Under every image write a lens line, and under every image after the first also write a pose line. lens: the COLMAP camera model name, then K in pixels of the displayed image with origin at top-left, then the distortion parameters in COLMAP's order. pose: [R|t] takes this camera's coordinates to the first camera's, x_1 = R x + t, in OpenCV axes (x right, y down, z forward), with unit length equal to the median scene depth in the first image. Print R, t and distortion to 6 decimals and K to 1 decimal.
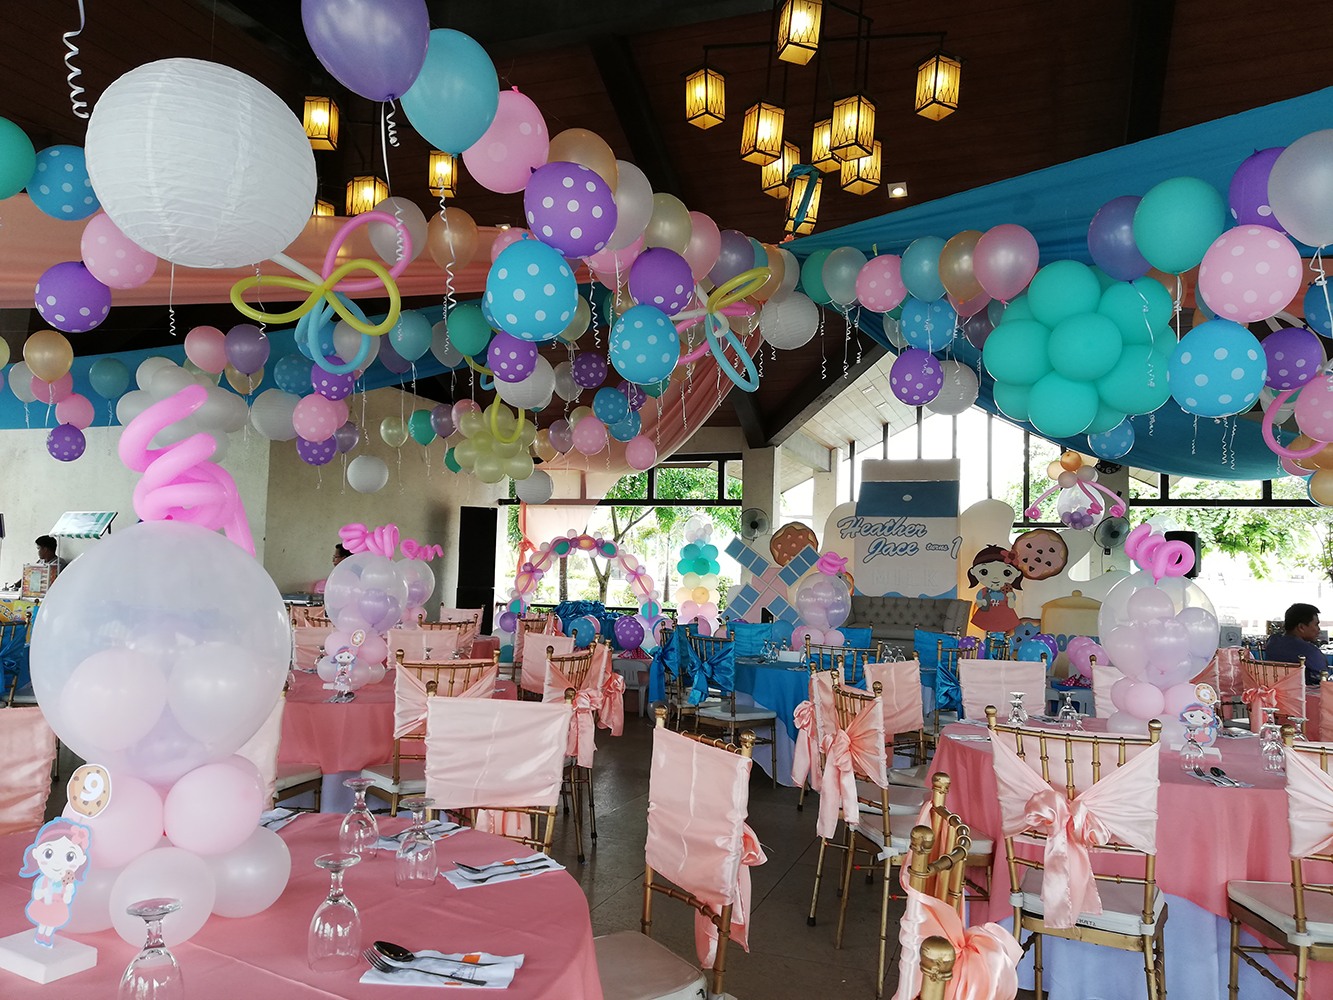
lens RADIAL K [[1025.8, 0, 676.3], [0, 1025.8, 506.9], [0, 0, 1]] dist [0.024754, -0.027075]
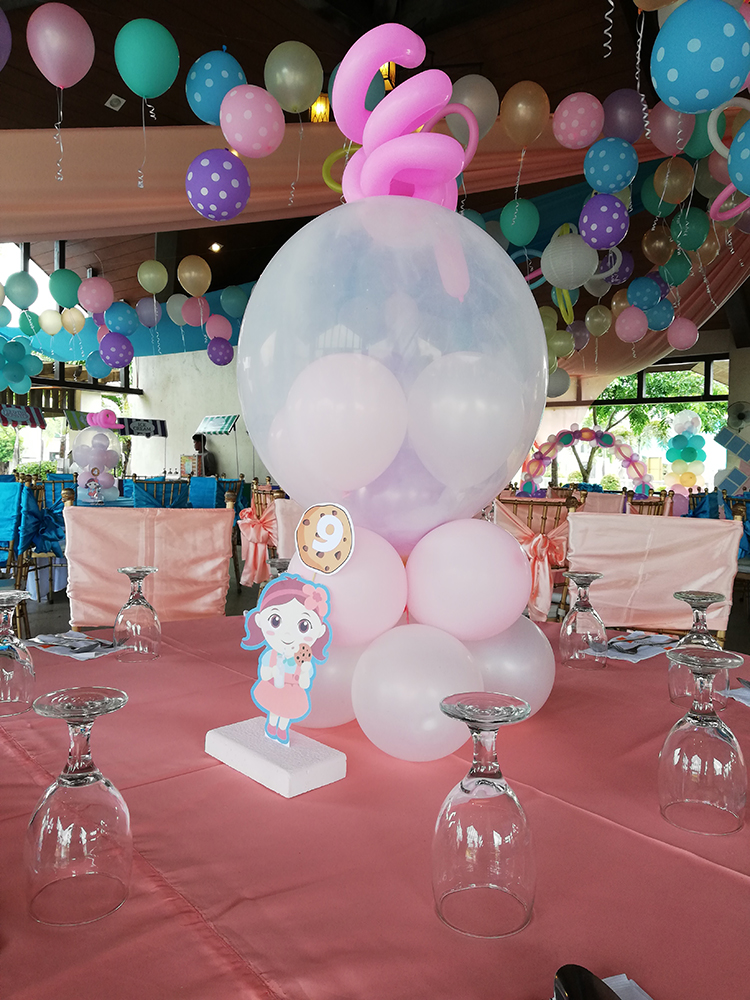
lens RADIAL K [[769.5, 0, 373.4], [0, 769.5, 494.6], [0, 0, 1]] dist [0.024754, -0.027075]
pose [[0.951219, 0.004294, -0.308487, -0.199001], [0.021953, 0.996427, 0.081561, 0.108310], [0.307734, -0.084354, 0.947726, 0.269990]]
